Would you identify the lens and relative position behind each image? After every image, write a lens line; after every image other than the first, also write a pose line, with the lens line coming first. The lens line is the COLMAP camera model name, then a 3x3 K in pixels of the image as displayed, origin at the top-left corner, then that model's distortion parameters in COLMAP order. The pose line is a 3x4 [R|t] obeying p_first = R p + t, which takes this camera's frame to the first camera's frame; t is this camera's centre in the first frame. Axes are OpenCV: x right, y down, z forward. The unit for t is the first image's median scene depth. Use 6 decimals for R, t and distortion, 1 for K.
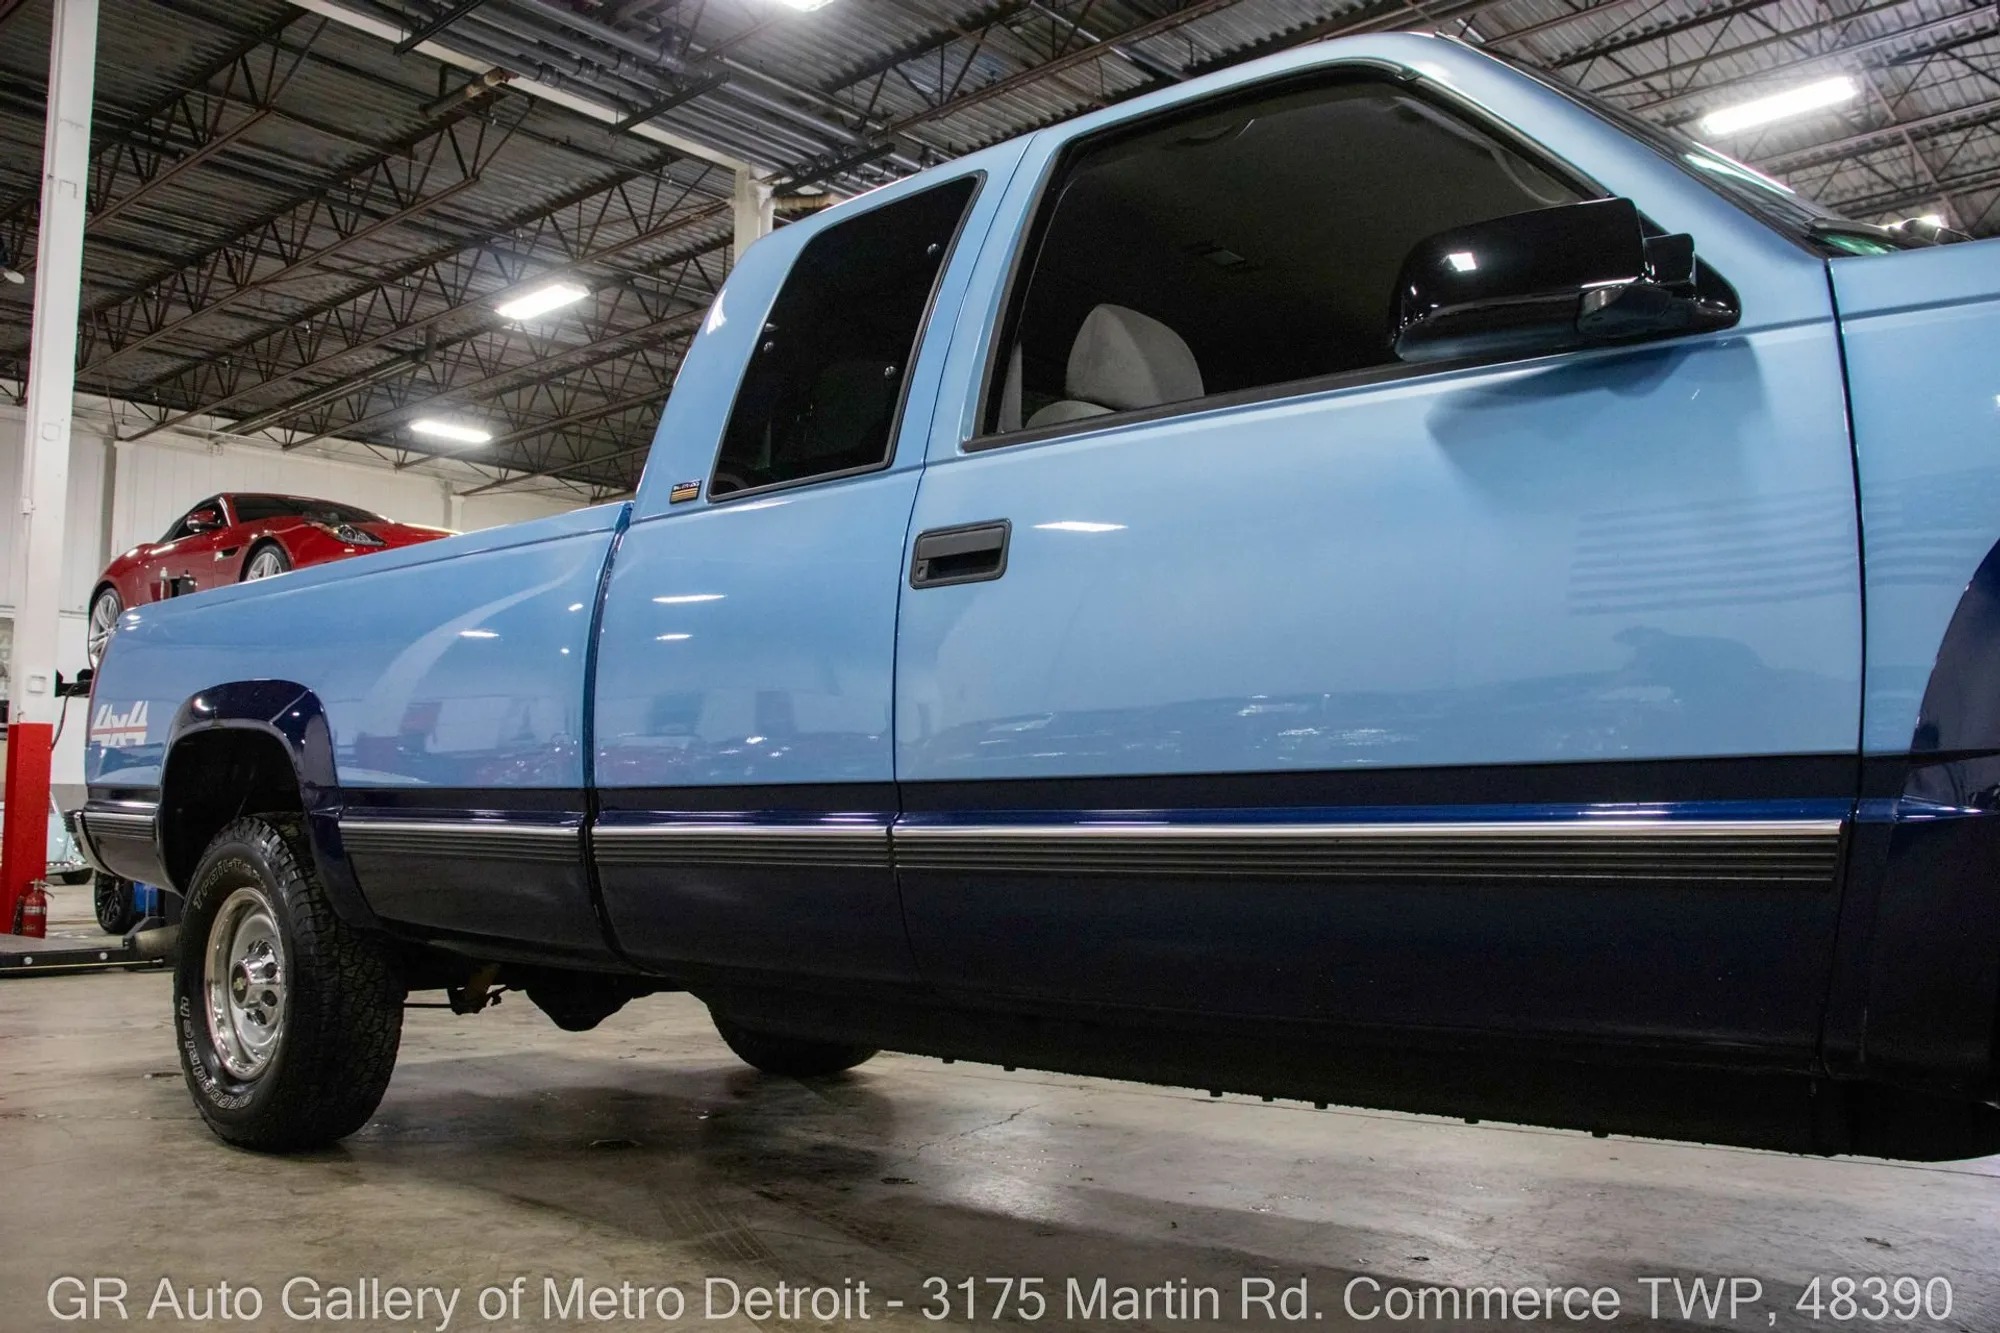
lens RADIAL K [[1634.5, 0, 1003.4], [0, 1634.5, 639.9], [0, 0, 1]] dist [-0.177102, 0.168299]
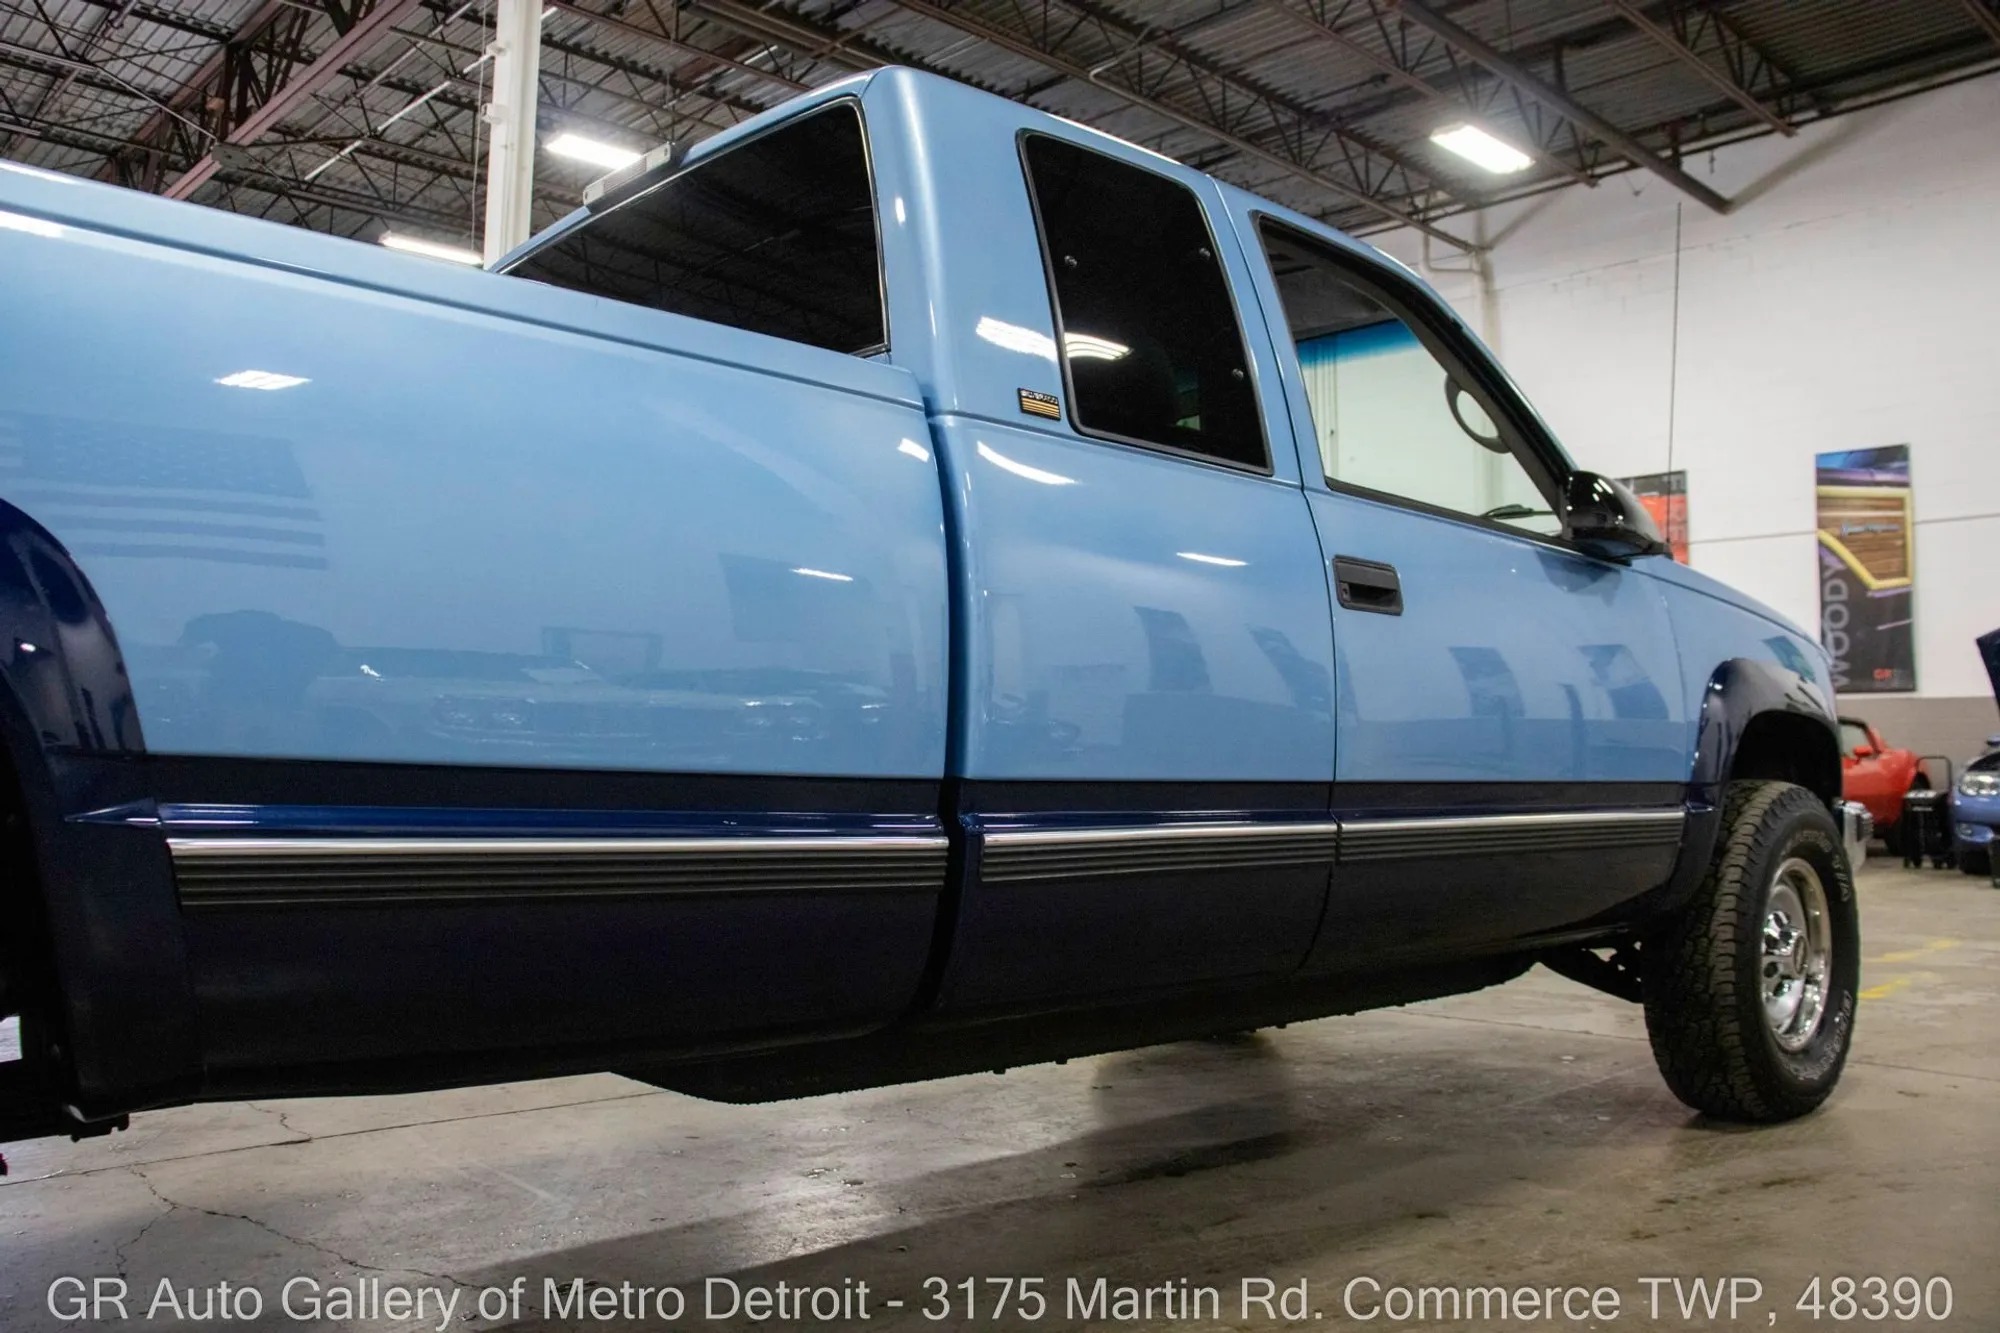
lens RADIAL K [[1634.5, 0, 1003.4], [0, 1634.5, 639.9], [0, 0, 1]] dist [-0.177102, 0.168299]
pose [[0.113579, 0.085143, 0.989874, -1.136172], [-0.122431, 0.989927, -0.071099, 0.094405], [-0.985957, -0.113116, 0.122859, 1.066033]]
